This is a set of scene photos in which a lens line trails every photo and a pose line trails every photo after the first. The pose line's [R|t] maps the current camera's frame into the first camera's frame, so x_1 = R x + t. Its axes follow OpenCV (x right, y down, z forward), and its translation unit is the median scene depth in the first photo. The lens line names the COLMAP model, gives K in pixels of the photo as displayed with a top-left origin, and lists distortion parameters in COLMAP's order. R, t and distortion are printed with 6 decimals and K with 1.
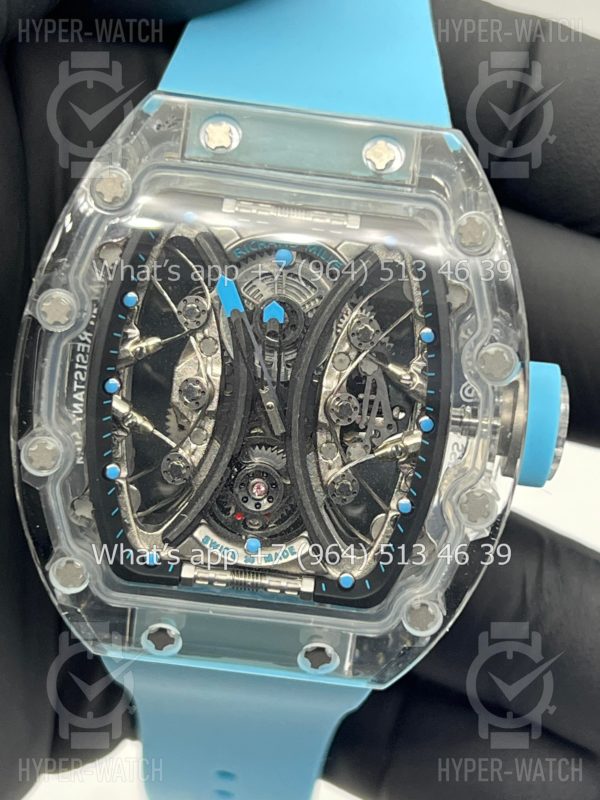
lens RADIAL K [[1842.0, 0, 303.2], [0, 1842.0, 400.8], [0, 0, 1]] dist [0.231955, 0.000000]
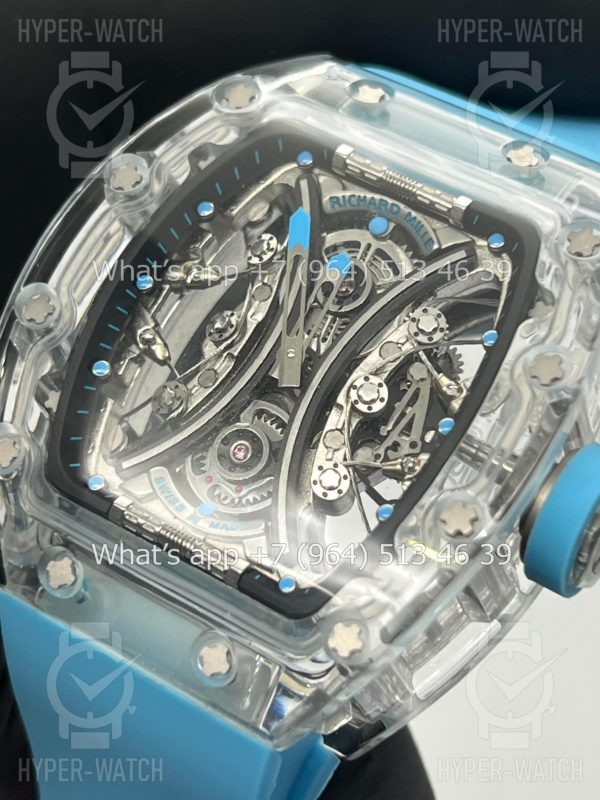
lens RADIAL K [[1842.0, 0, 298.1], [0, 1842.0, 403.3], [0, 0, 1]] dist [0.231955, 0.000000]
pose [[0.885627, 0.311486, -0.344442, 0.284027], [-0.439293, 0.802466, -0.403819, 0.361091], [0.150619, 0.508944, 0.847520, 0.278052]]
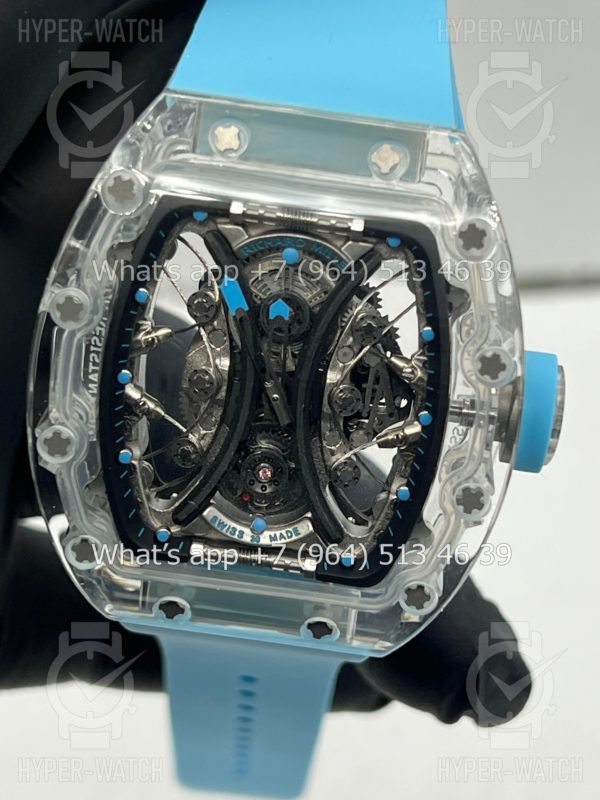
lens RADIAL K [[1842.0, 0, 300.6], [0, 1842.0, 397.6], [0, 0, 1]] dist [0.231955, 0.000000]
pose [[0.999520, 0.015447, -0.026849, 0.023681], [-0.012194, 0.993013, 0.117371, -0.117940], [0.028475, -0.116987, 0.992725, -0.031854]]
